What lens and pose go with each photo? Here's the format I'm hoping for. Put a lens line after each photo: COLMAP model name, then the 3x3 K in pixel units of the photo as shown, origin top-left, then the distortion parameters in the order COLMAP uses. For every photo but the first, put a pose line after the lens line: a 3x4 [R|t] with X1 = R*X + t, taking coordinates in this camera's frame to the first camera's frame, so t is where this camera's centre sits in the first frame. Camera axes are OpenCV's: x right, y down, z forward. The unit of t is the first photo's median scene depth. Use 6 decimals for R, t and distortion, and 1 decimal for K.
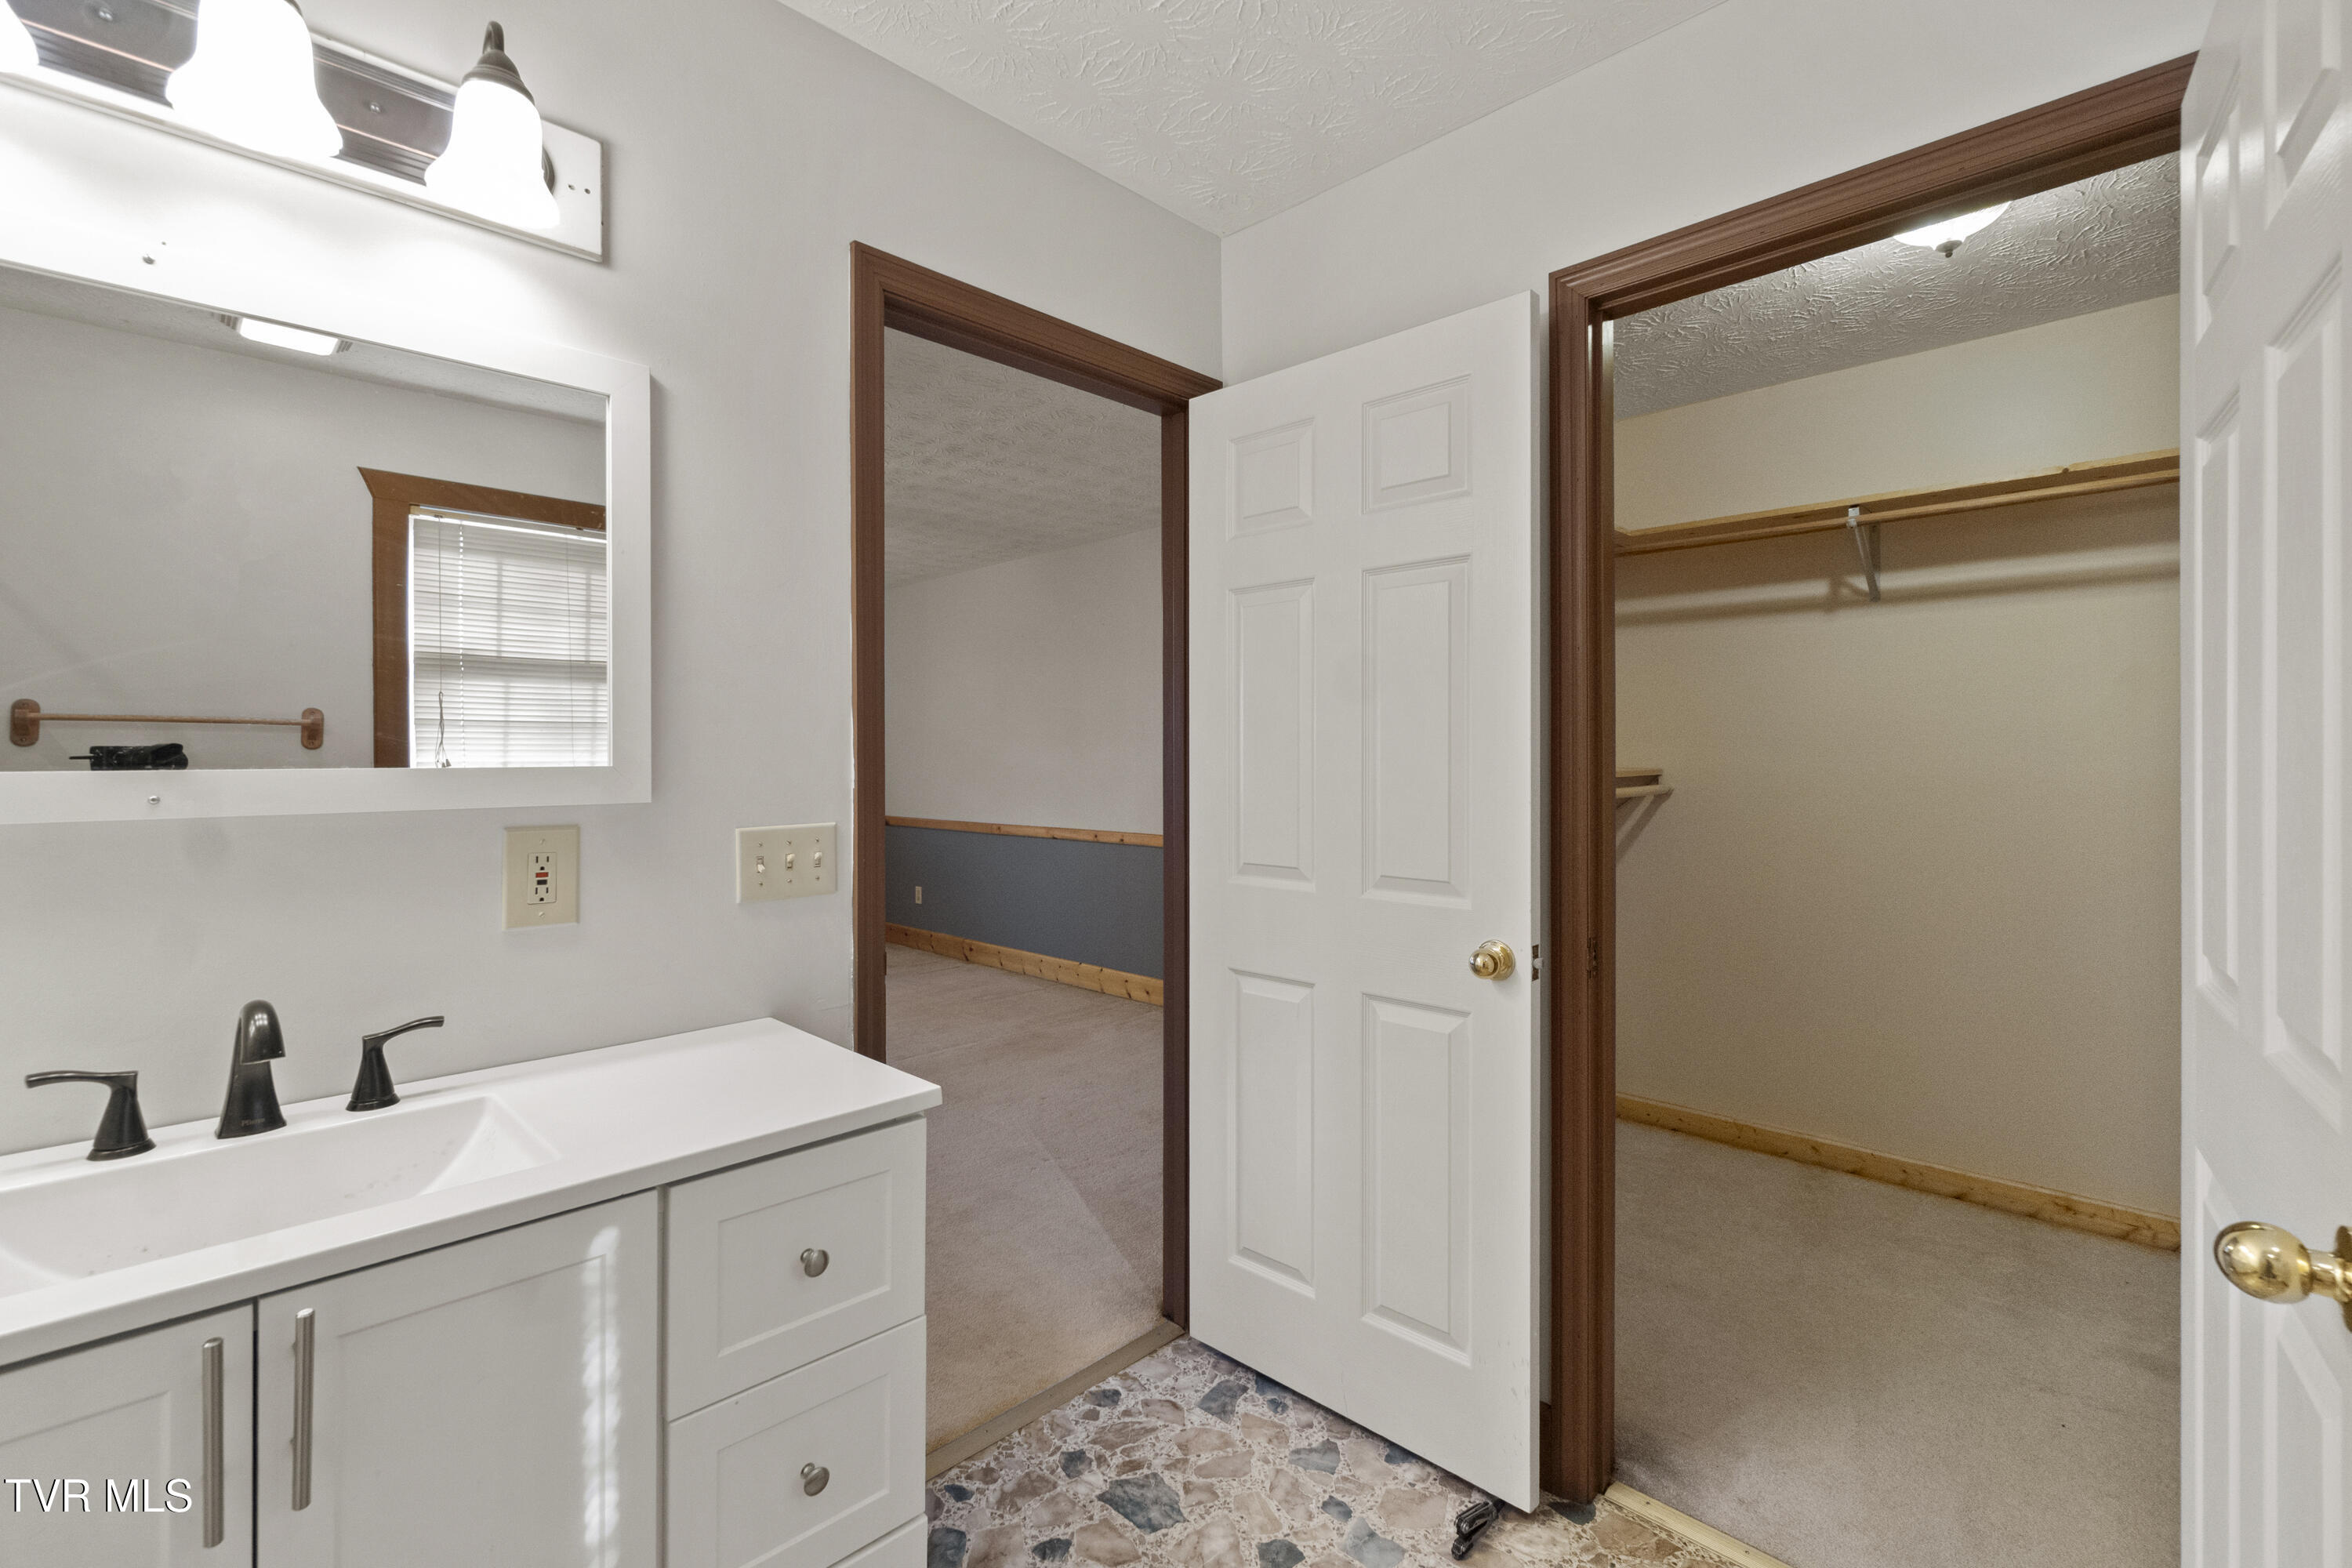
lens RADIAL K [[1046.6, 0, 1169.0], [0, 1046.6, 782.8], [0, 0, 1]] dist [-0.000522, -0.000126]
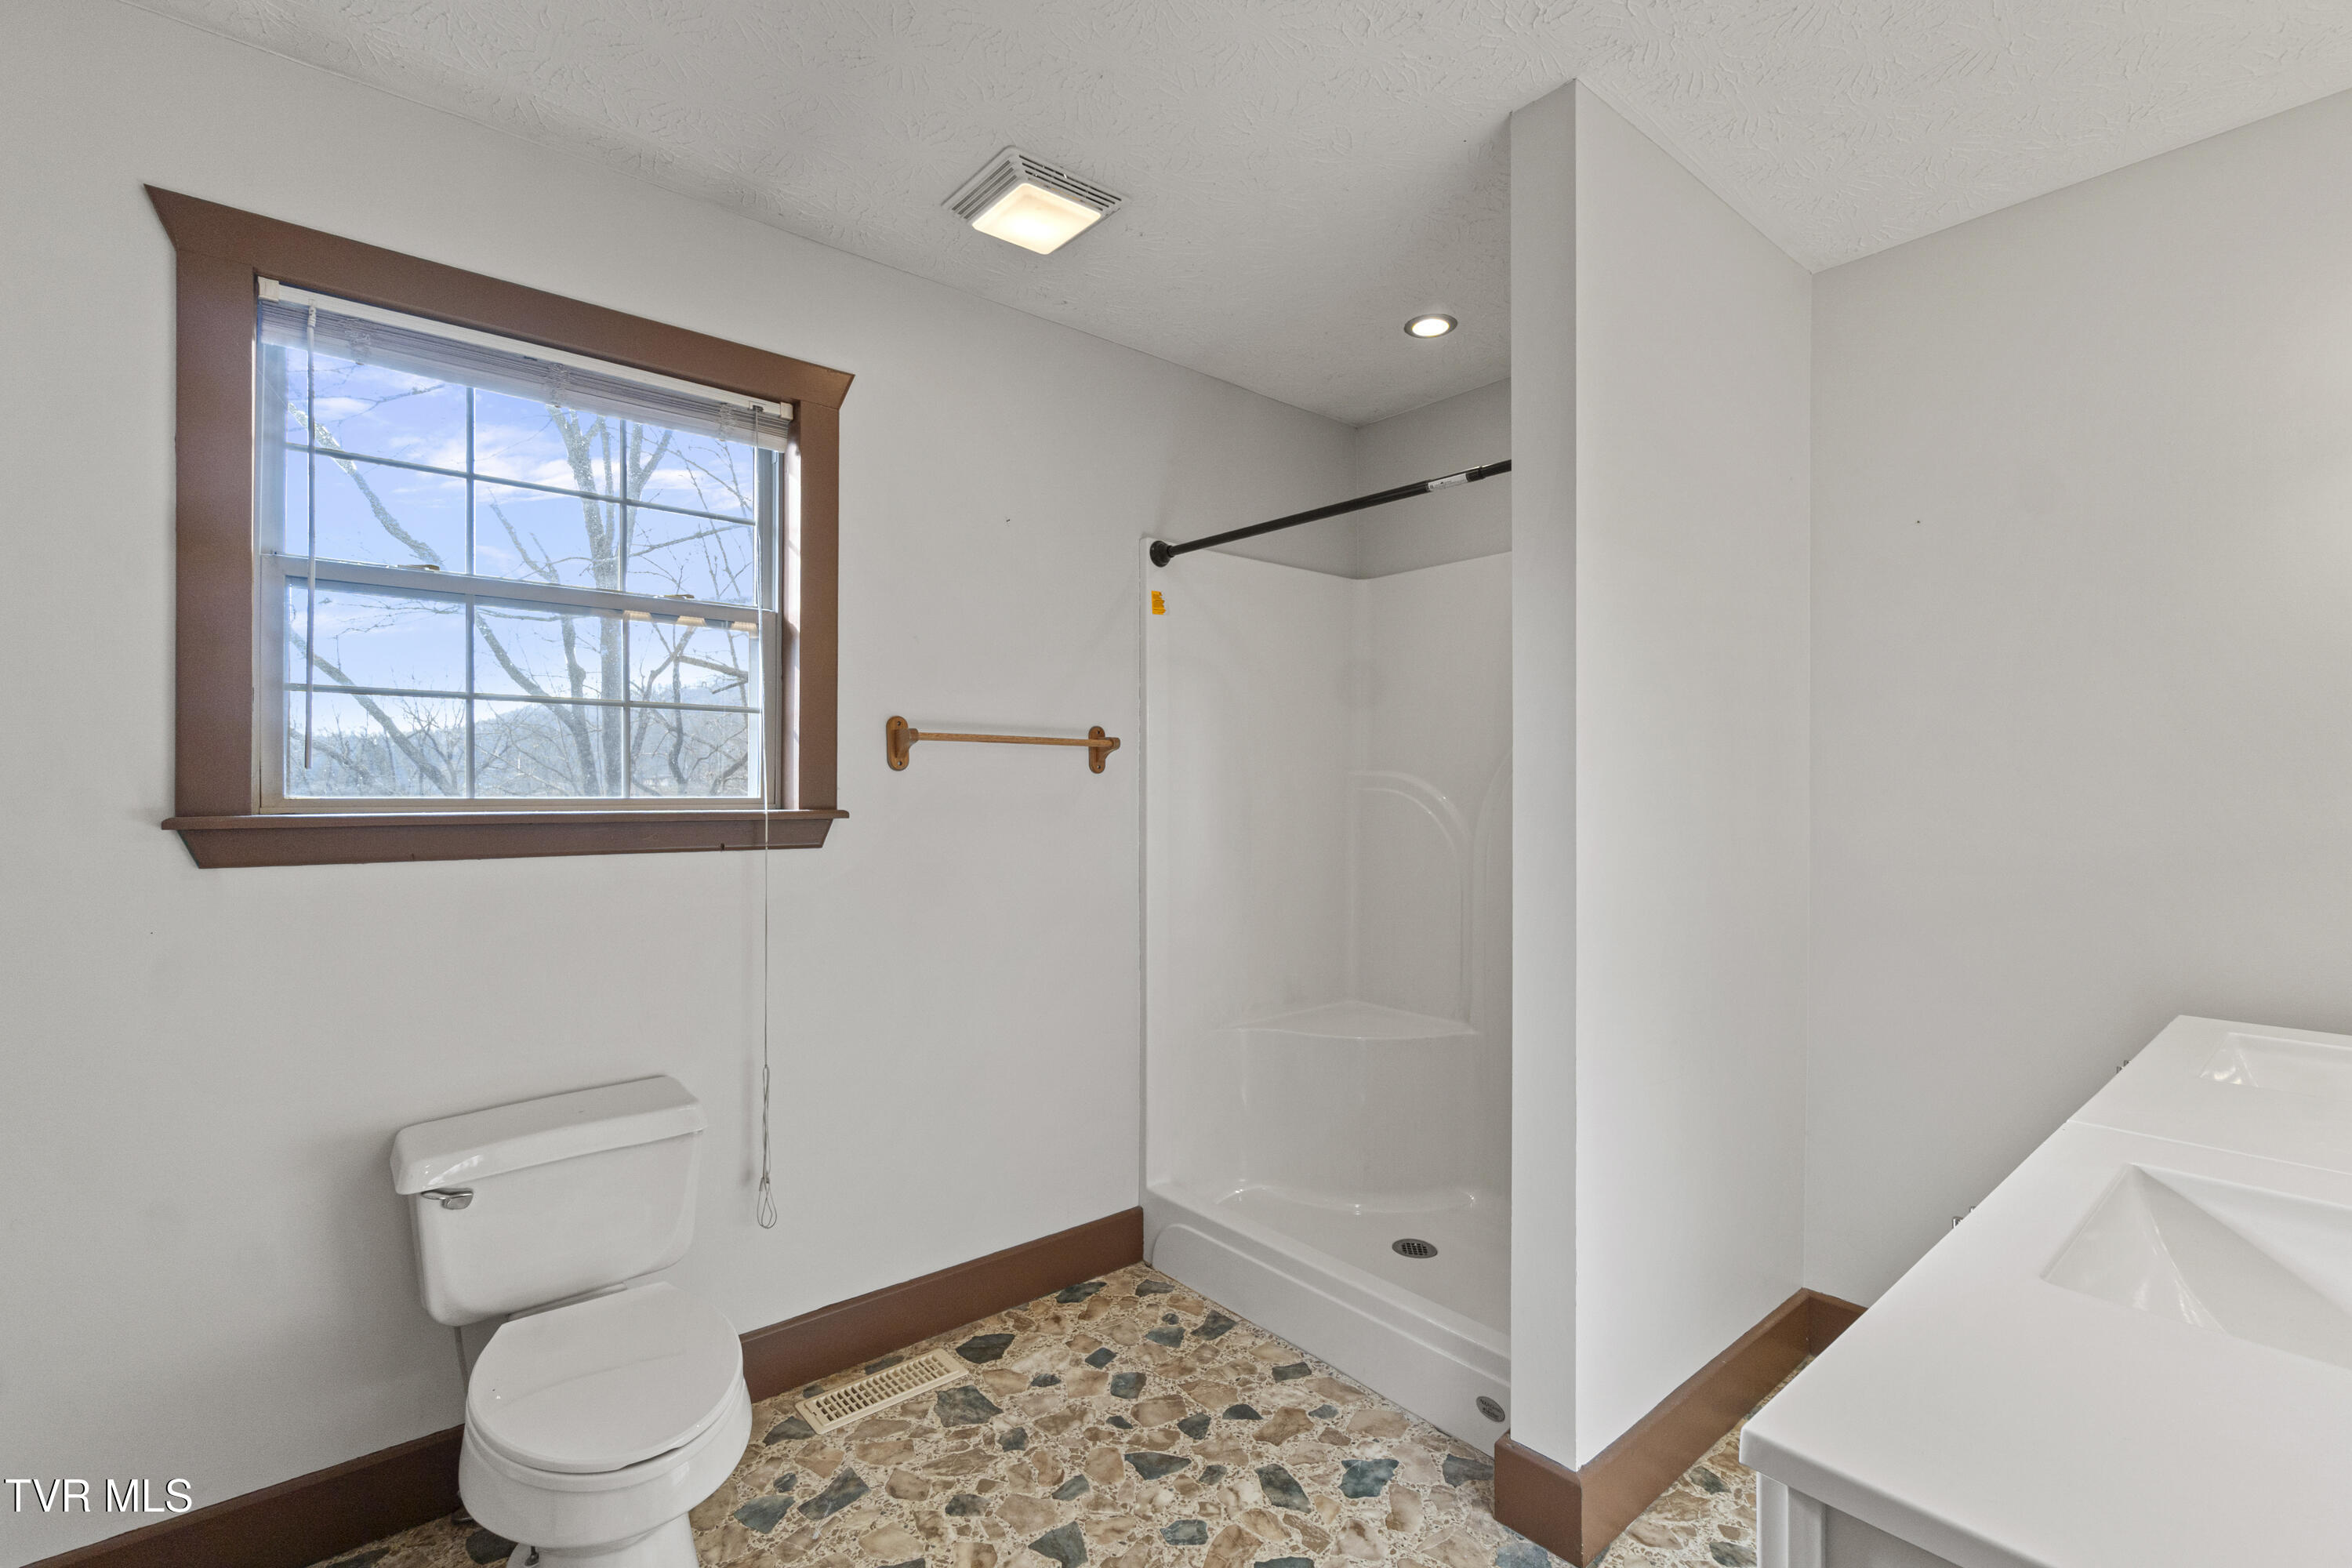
lens RADIAL K [[1046.6, 0, 1169.0], [0, 1046.6, 782.8], [0, 0, 1]] dist [-0.000522, -0.000126]
pose [[-0.996027, -0.002766, 0.089014, -0.347233], [-0.001805, 0.999939, 0.010876, -0.036017], [-0.089039, 0.010672, -0.995971, 2.081832]]
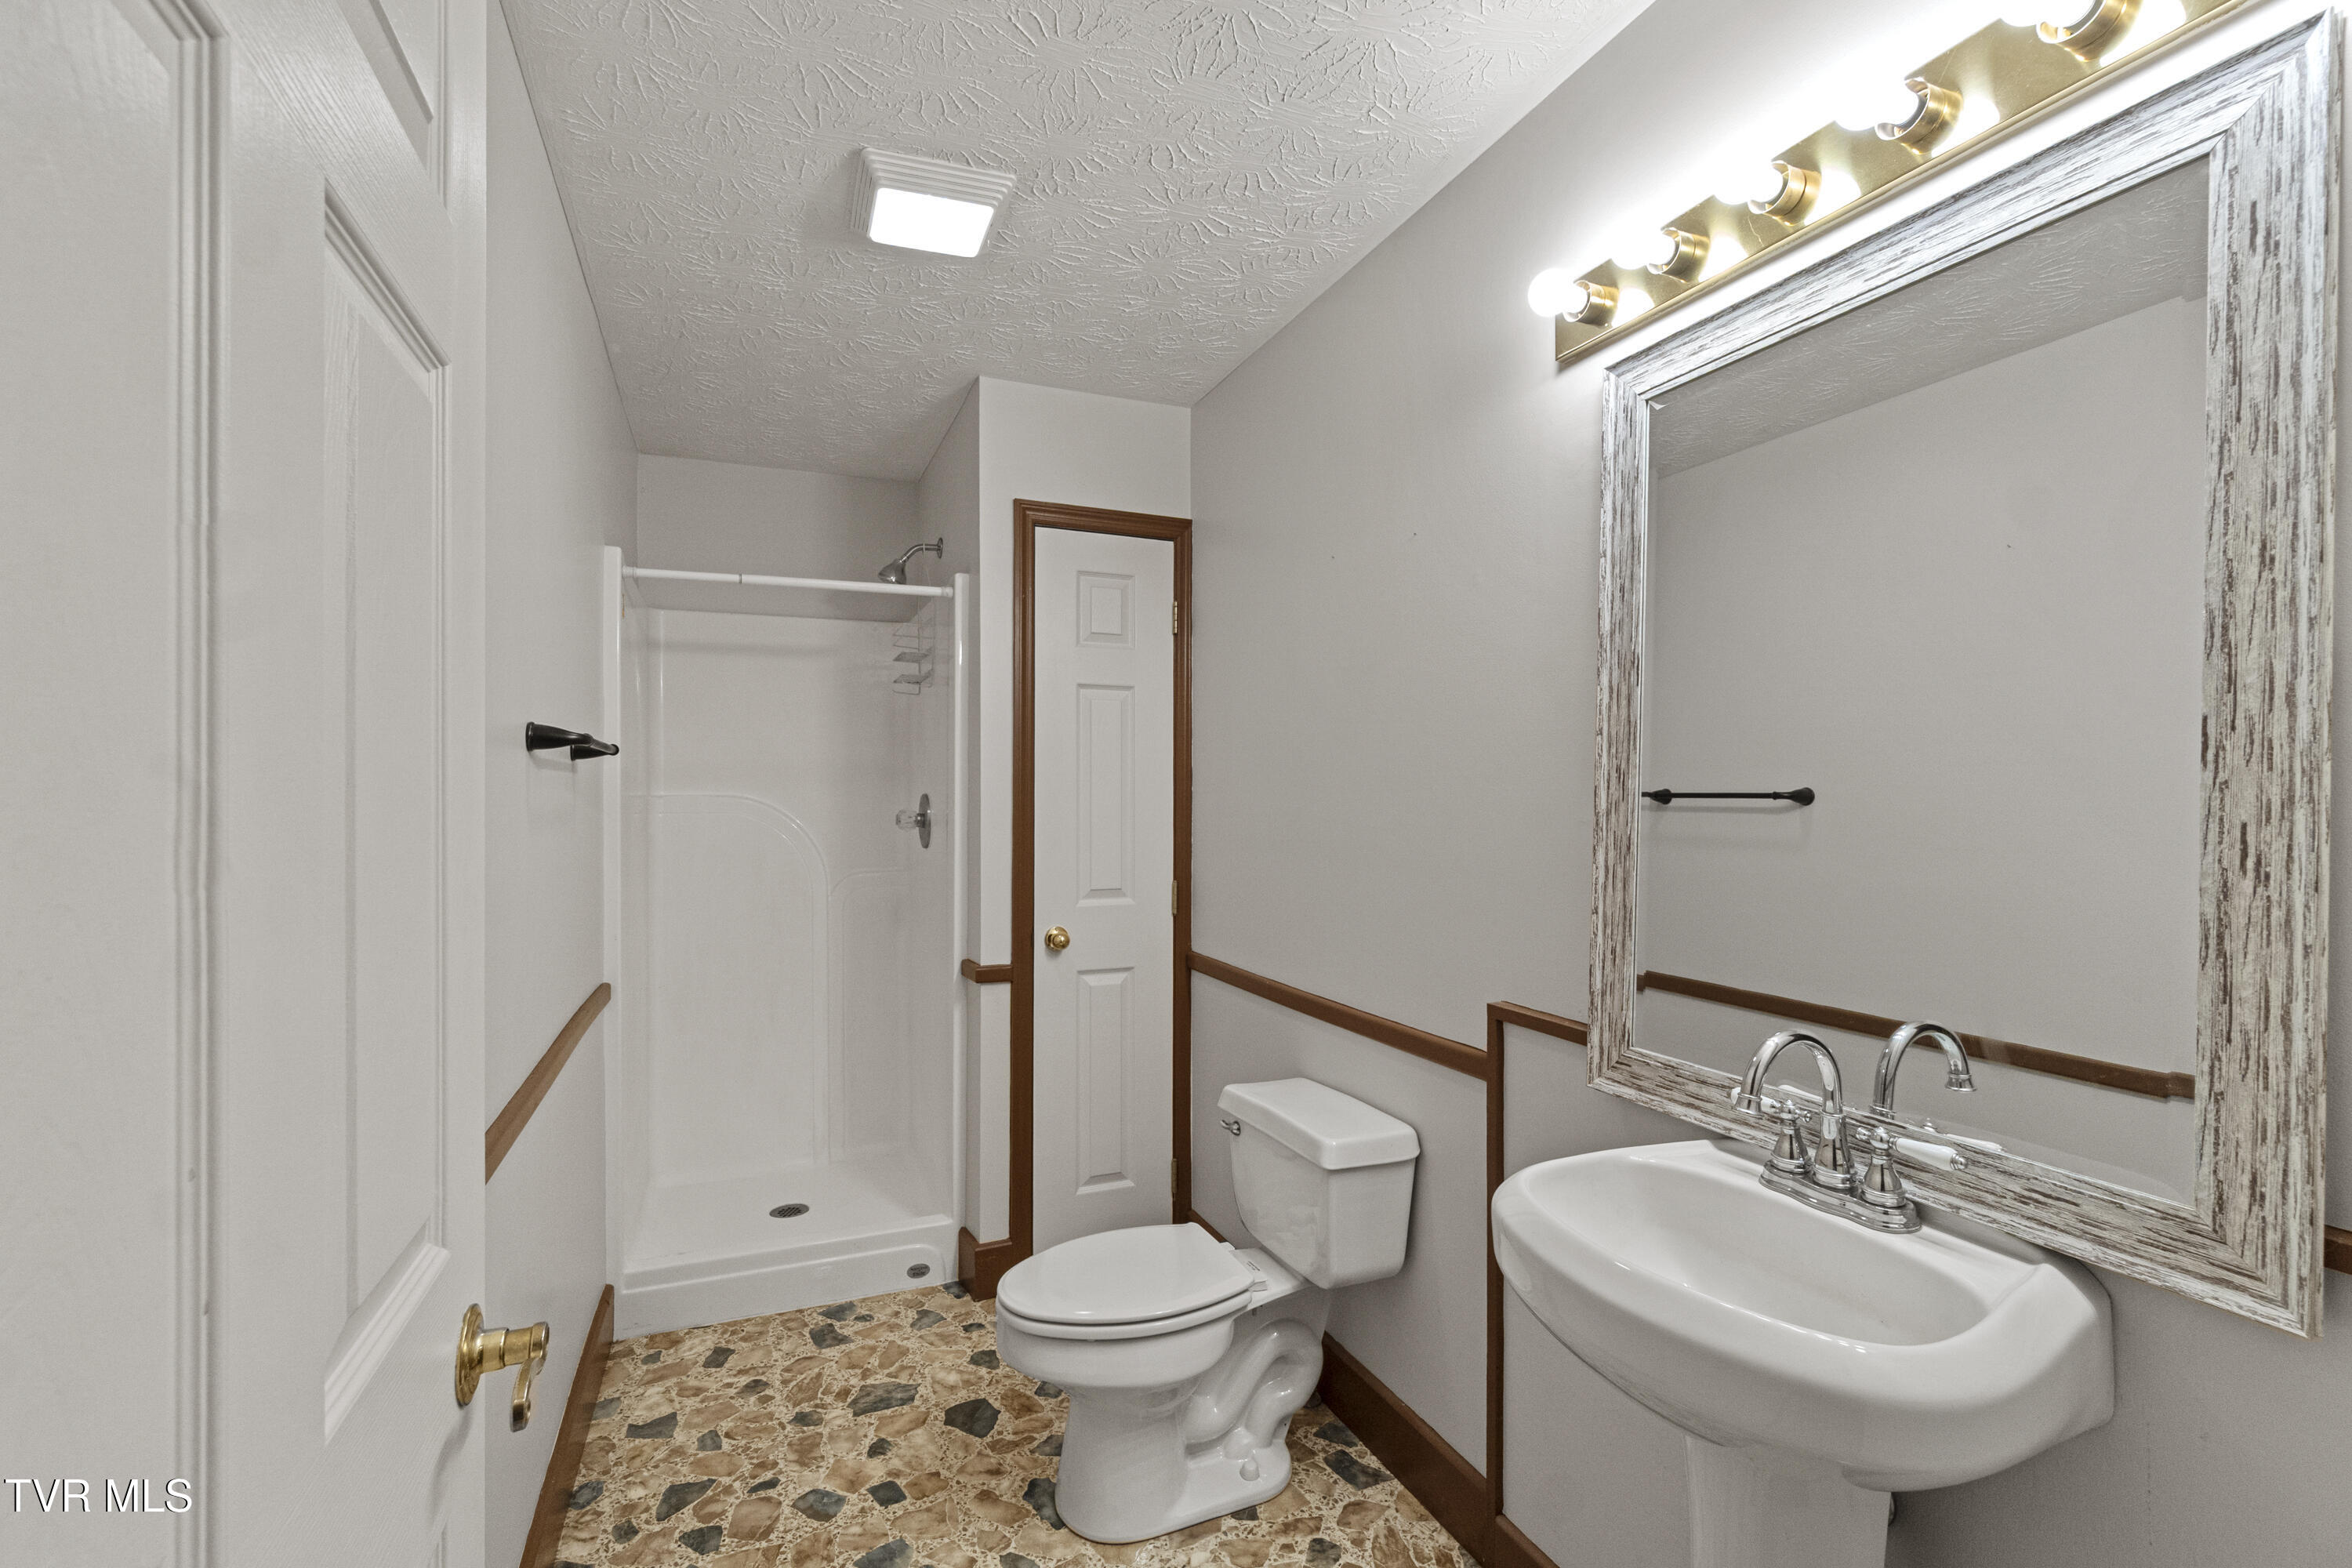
lens RADIAL K [[1019.3, 0, 1175.4], [0, 1019.3, 796.0], [0, 0, 1]] dist [0.006365, 0.000073]
pose [[0.385303, -0.000916, 0.922790, -1.016955], [0.014319, 0.999885, -0.004986, -0.046479], [-0.922679, 0.015134, 0.385272, 0.158392]]
